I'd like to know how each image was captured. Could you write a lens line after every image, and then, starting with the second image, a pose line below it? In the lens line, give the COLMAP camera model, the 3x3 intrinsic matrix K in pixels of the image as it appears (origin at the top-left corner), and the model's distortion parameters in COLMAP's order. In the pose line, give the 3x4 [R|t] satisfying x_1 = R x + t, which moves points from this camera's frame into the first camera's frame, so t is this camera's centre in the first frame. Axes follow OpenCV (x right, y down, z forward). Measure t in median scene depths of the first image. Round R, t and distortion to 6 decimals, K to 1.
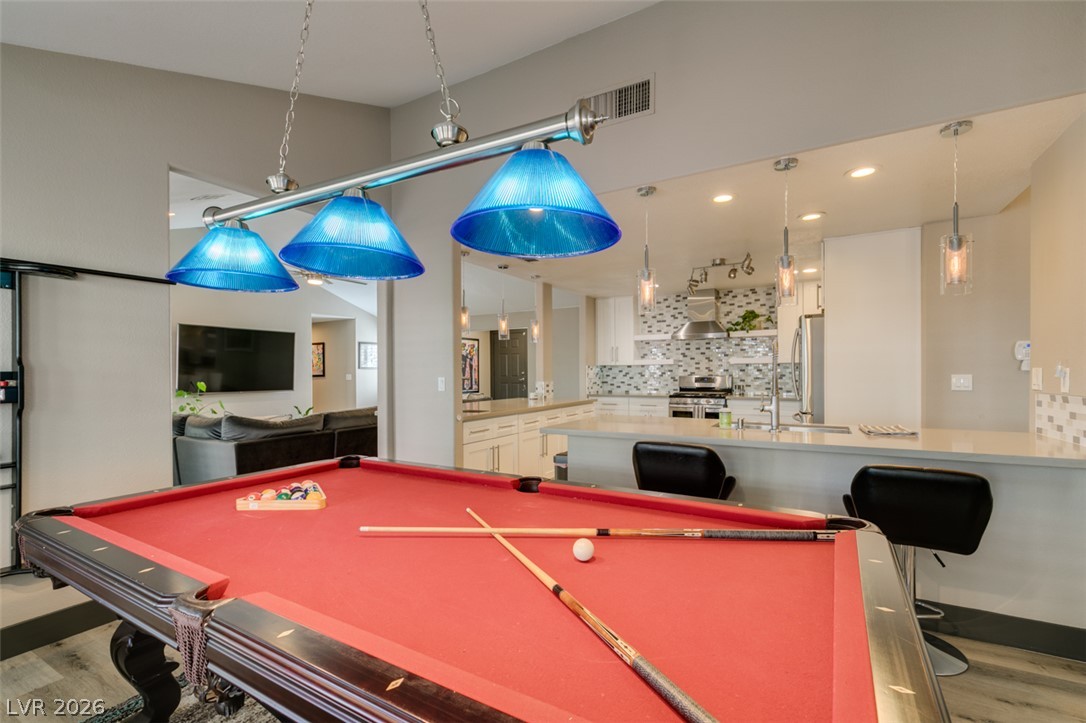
lens RADIAL K [[485.3, 0, 544.5], [0, 485.3, 364.2], [0, 0, 1]] dist [0.001027, 0.000462]
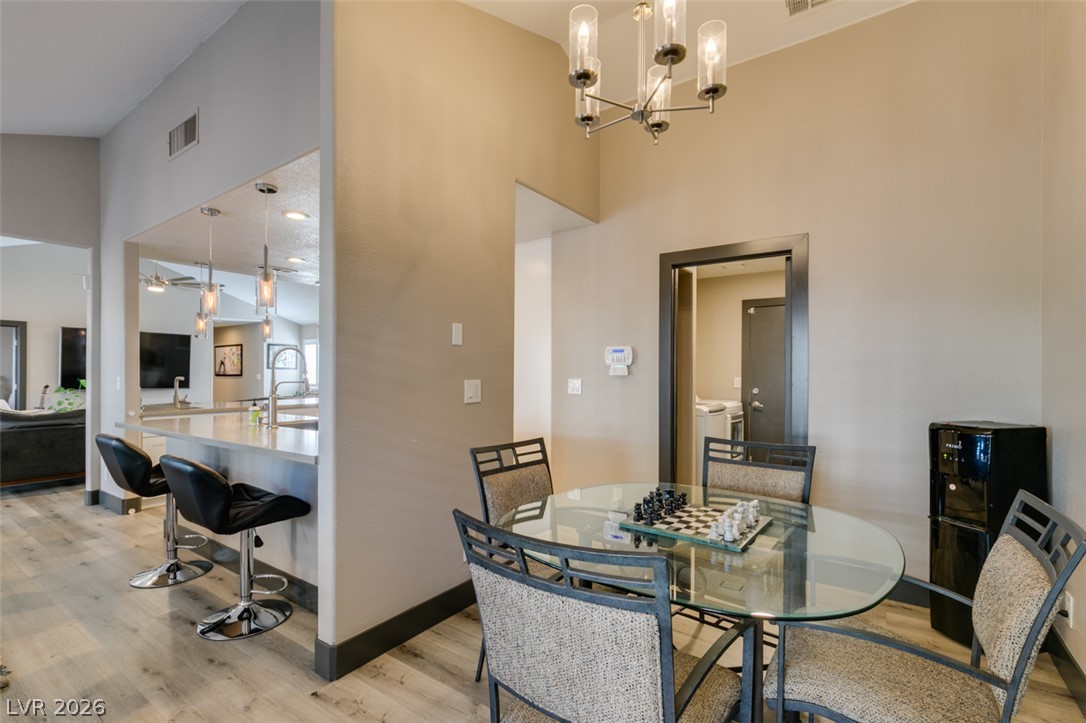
lens RADIAL K [[485.3, 0, 541.4], [0, 485.3, 370.1], [0, 0, 1]] dist [0.001027, 0.000462]
pose [[0.996196, 0.007255, -0.086841, 0.450534], [-0.006347, 0.999922, 0.010733, -0.004406], [0.086912, -0.010141, 0.996164, -0.018482]]
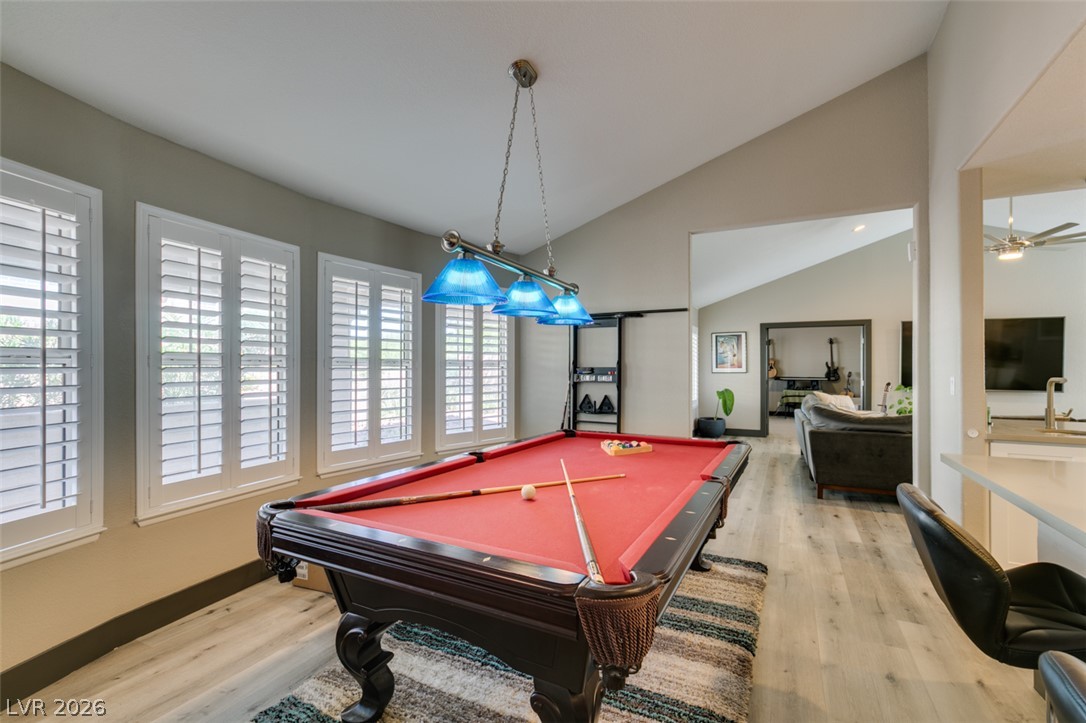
lens RADIAL K [[485.3, 0, 539.6], [0, 485.3, 365.2], [0, 0, 1]] dist [0.001027, 0.000462]
pose [[0.044064, -0.000042, -0.999029, 0.268677], [0.013074, 0.999914, 0.000535, 0.000016], [0.998943, -0.013085, 0.044061, 0.170995]]
